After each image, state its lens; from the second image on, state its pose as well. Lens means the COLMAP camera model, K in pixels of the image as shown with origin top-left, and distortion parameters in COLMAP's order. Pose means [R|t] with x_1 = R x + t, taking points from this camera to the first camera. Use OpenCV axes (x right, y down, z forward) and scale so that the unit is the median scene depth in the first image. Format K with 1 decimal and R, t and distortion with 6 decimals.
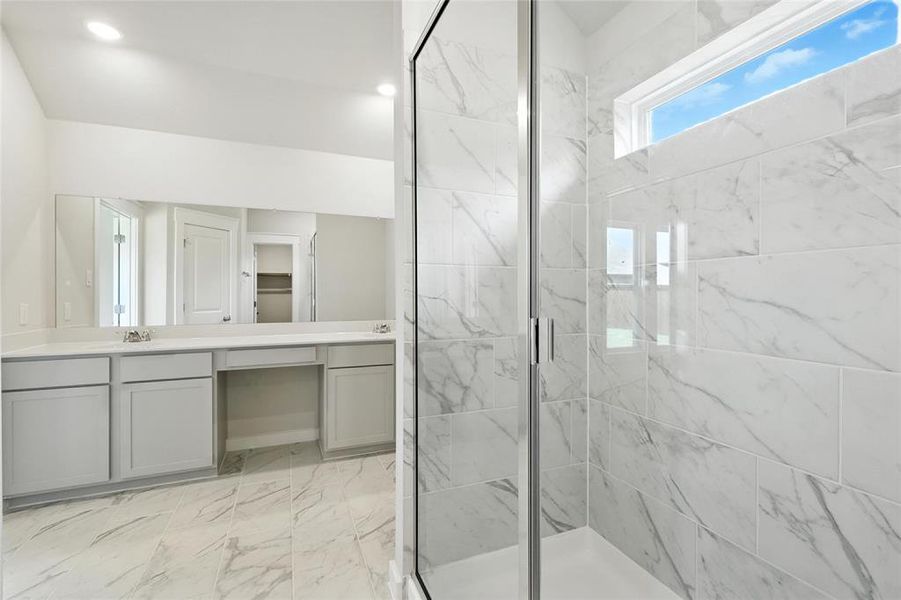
lens RADIAL K [[408.1, 0, 452.3], [0, 408.1, 295.2], [0, 0, 1]] dist [0.002887, 0.000573]
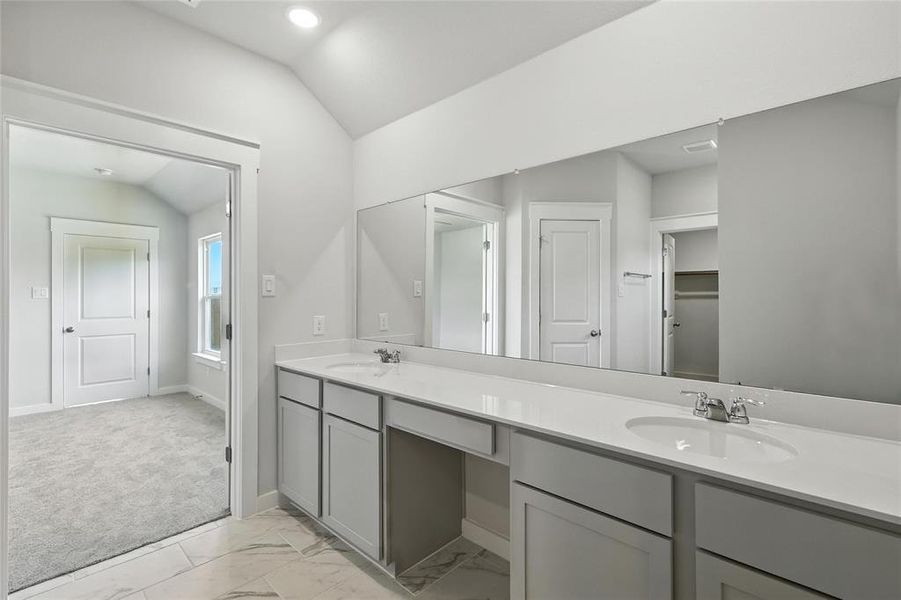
lens RADIAL K [[415.2, 0, 451.3], [0, 415.2, 292.5], [0, 0, 1]] dist [0.002735, 0.000505]
pose [[0.420203, -0.004374, -0.907419, 0.101698], [0.001501, 0.999990, -0.004125, -0.033736], [0.907429, 0.000372, 0.420206, 0.805474]]
